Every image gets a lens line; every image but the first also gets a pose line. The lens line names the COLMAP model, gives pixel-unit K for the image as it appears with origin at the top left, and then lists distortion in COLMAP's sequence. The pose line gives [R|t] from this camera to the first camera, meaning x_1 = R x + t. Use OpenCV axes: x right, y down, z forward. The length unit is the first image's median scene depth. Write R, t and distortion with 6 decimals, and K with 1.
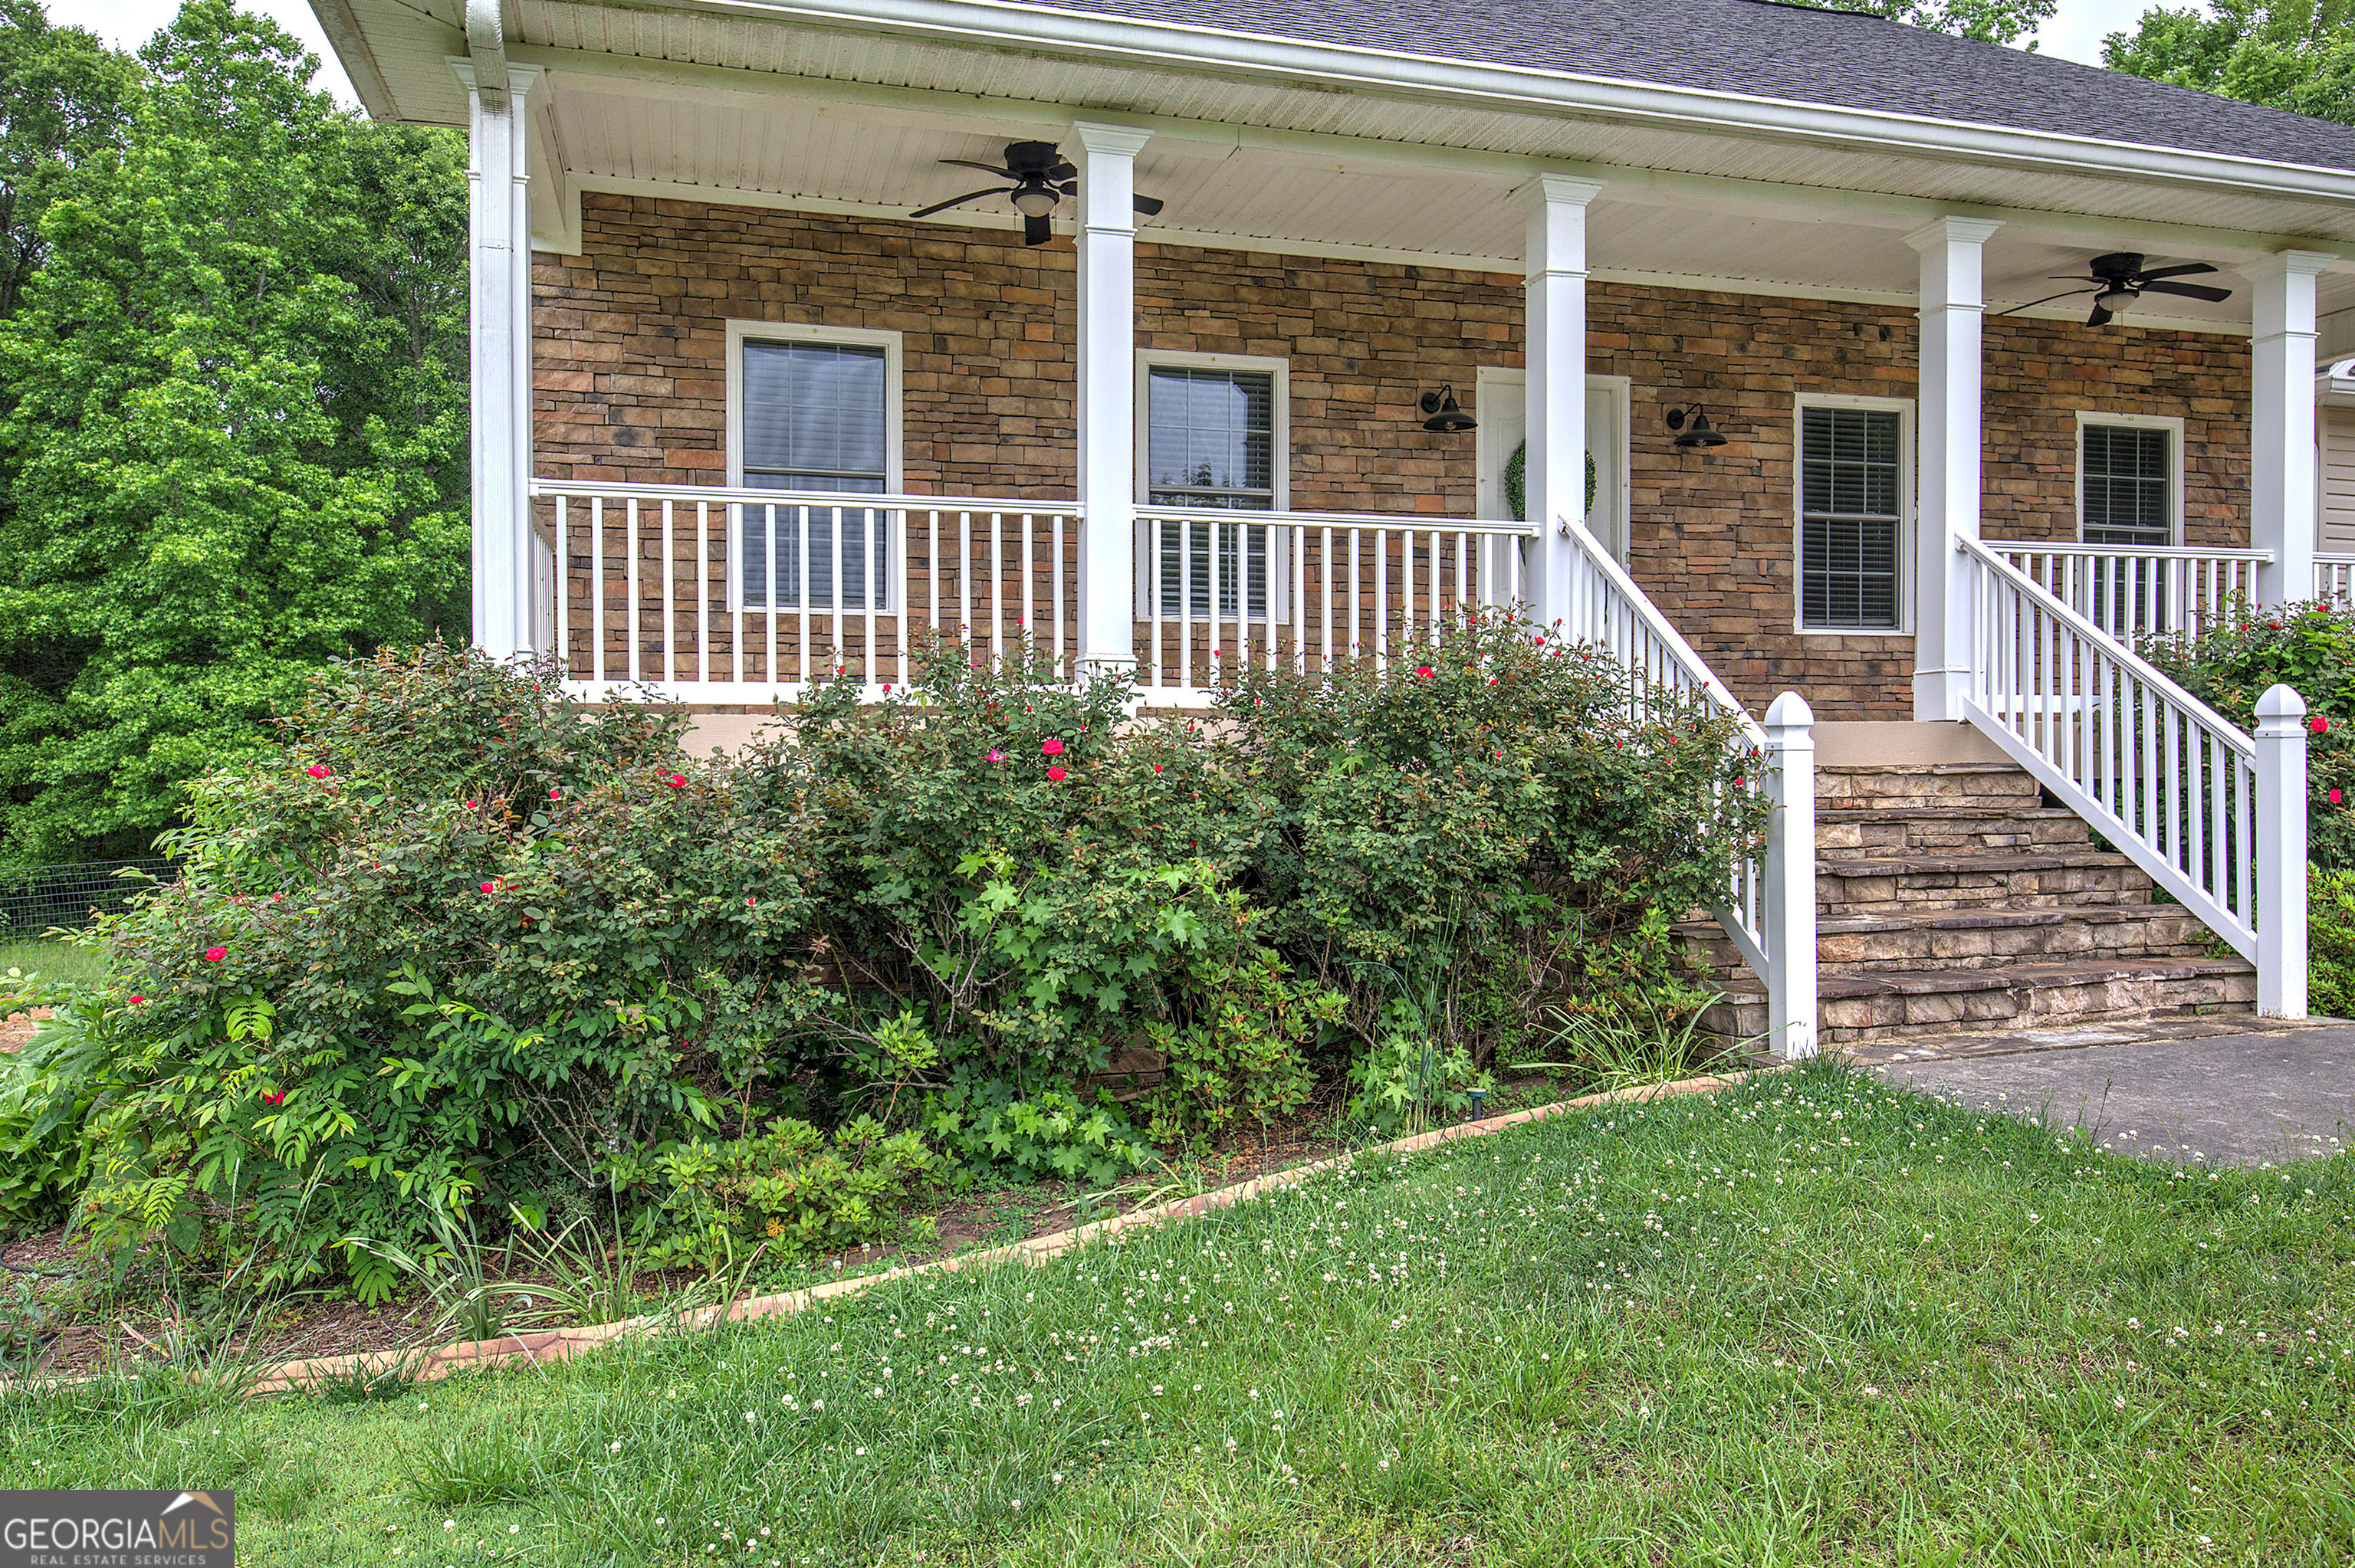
lens RADIAL K [[1727.5, 0, 1184.1], [0, 1727.5, 762.6], [0, 0, 1]] dist [-0.001939, 0.001067]
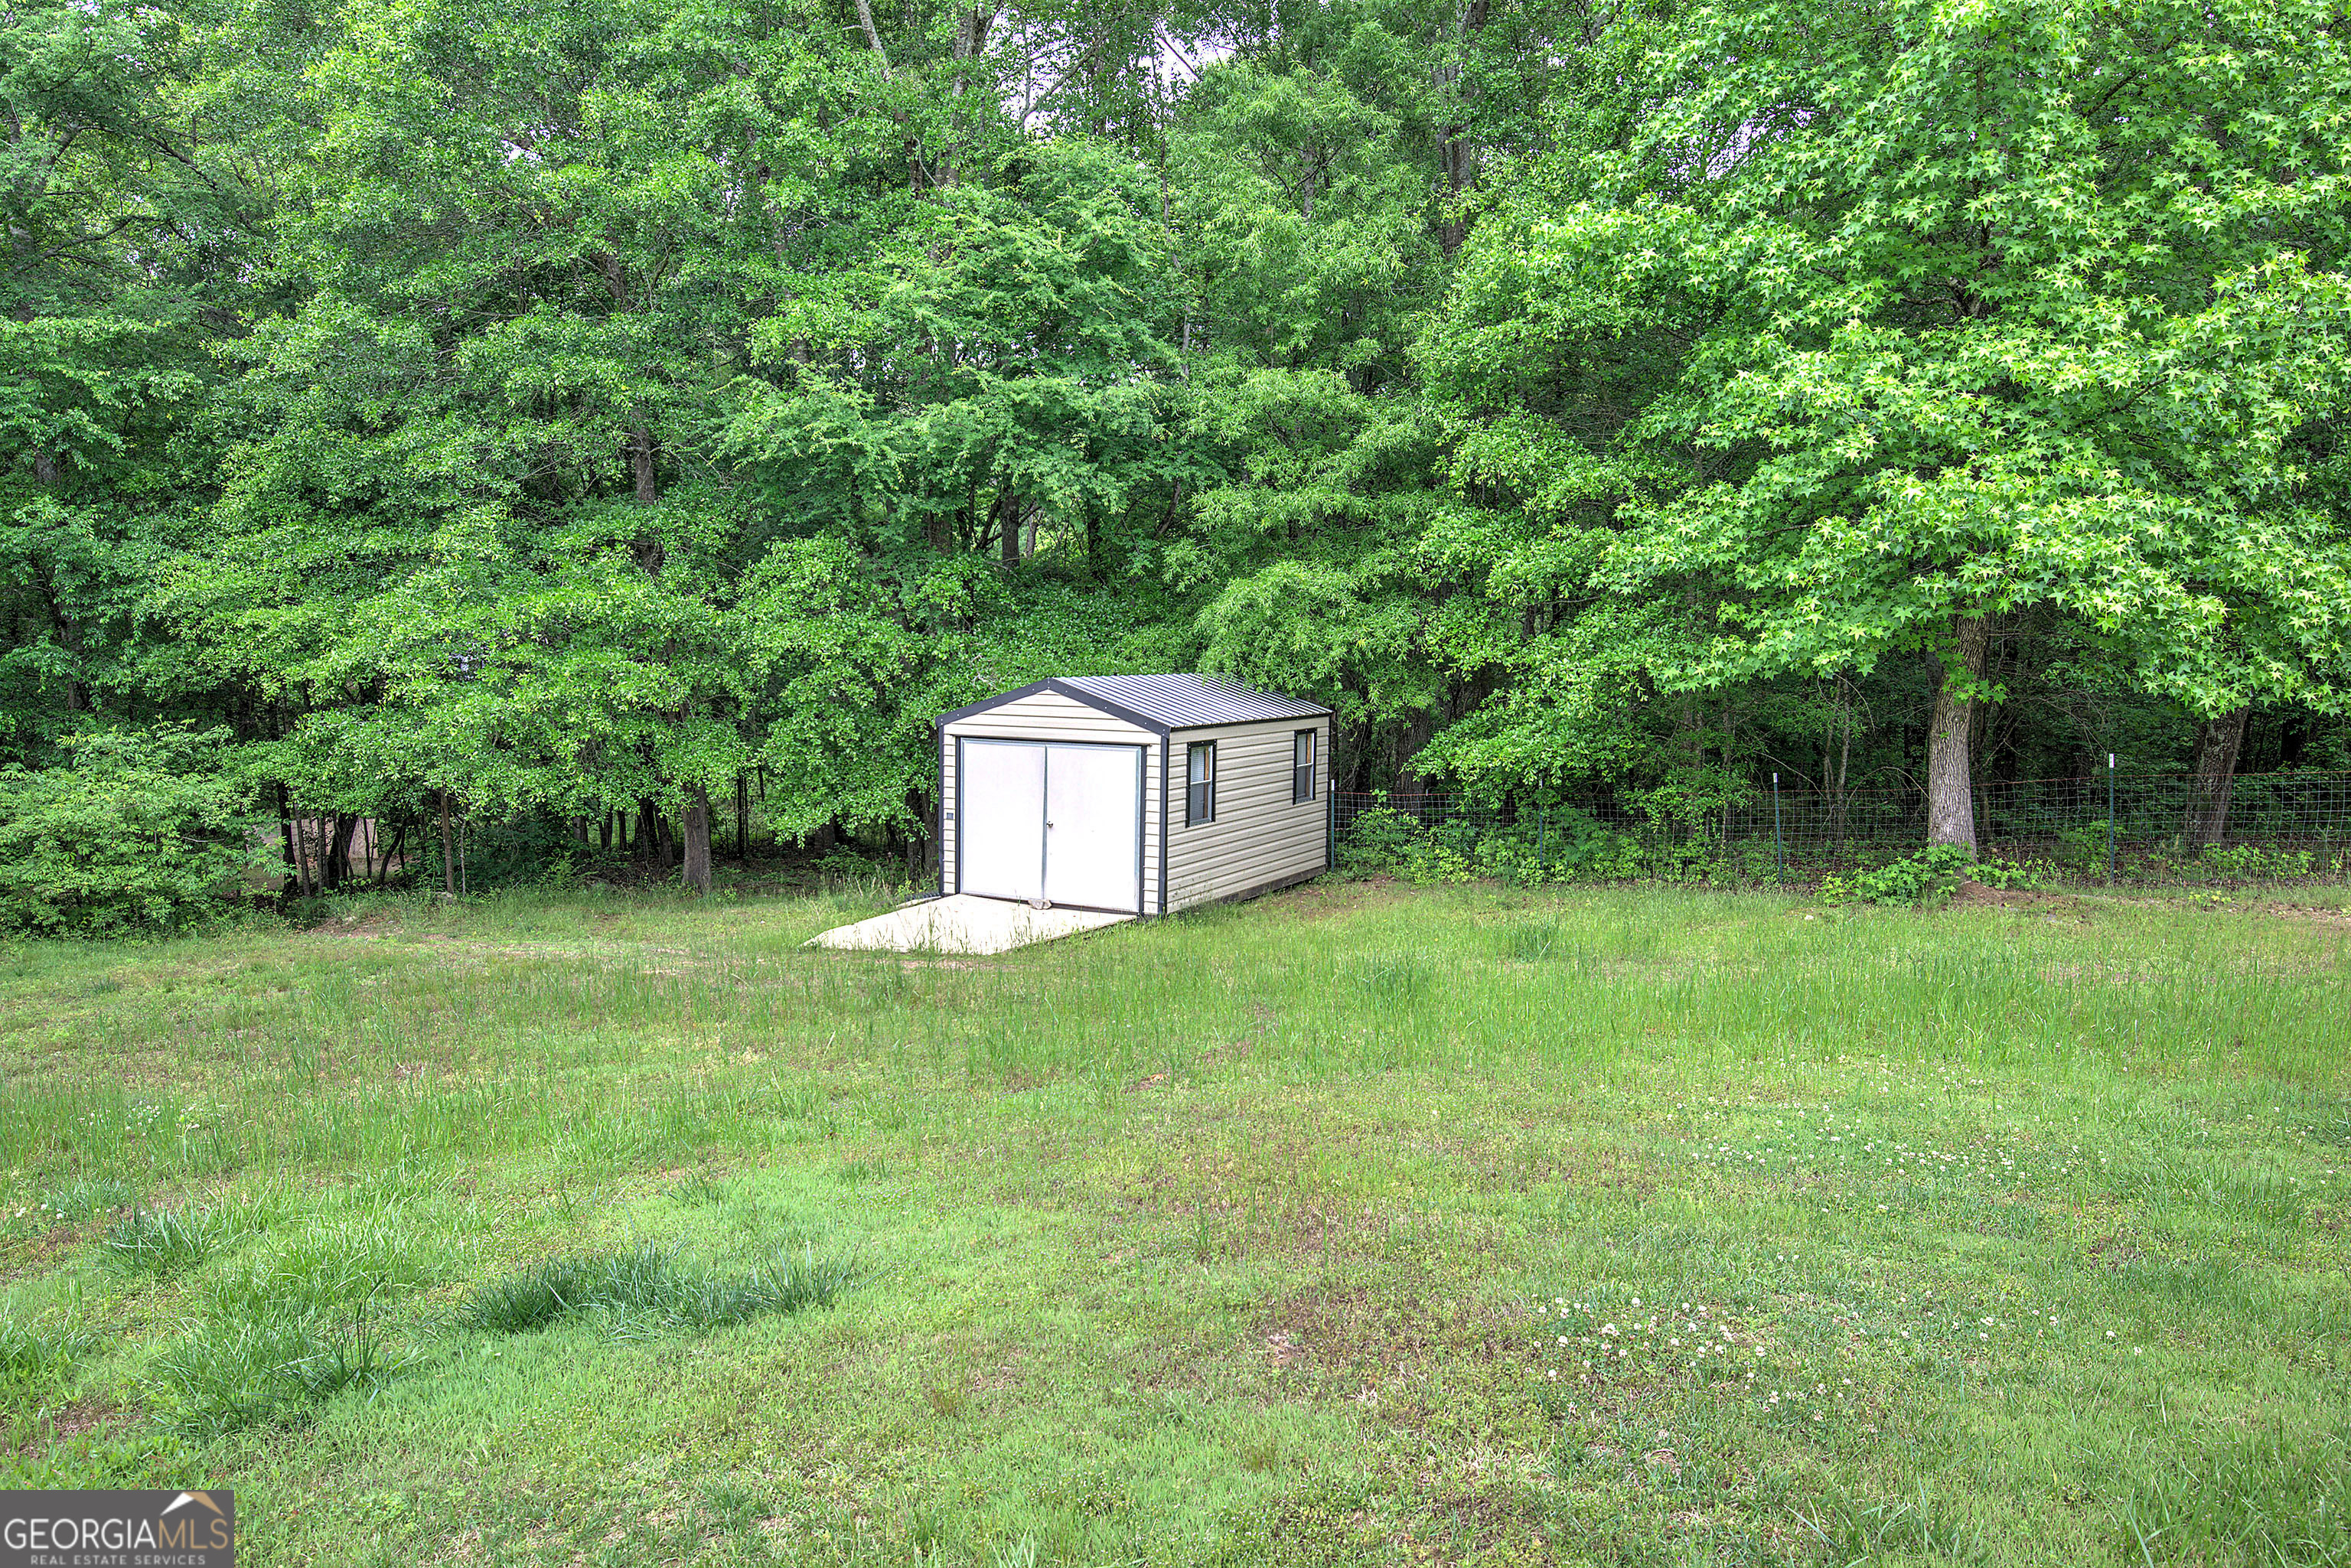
lens RADIAL K [[1724.8, 0, 1174.9], [0, 1724.8, 784.1], [0, 0, 1]] dist [-0.001939, 0.001067]
pose [[0.755674, 0.076505, -0.650464, -0.420933], [-0.026674, 0.995925, 0.086148, 0.030152], [0.654404, -0.047750, 0.754636, 0.518402]]
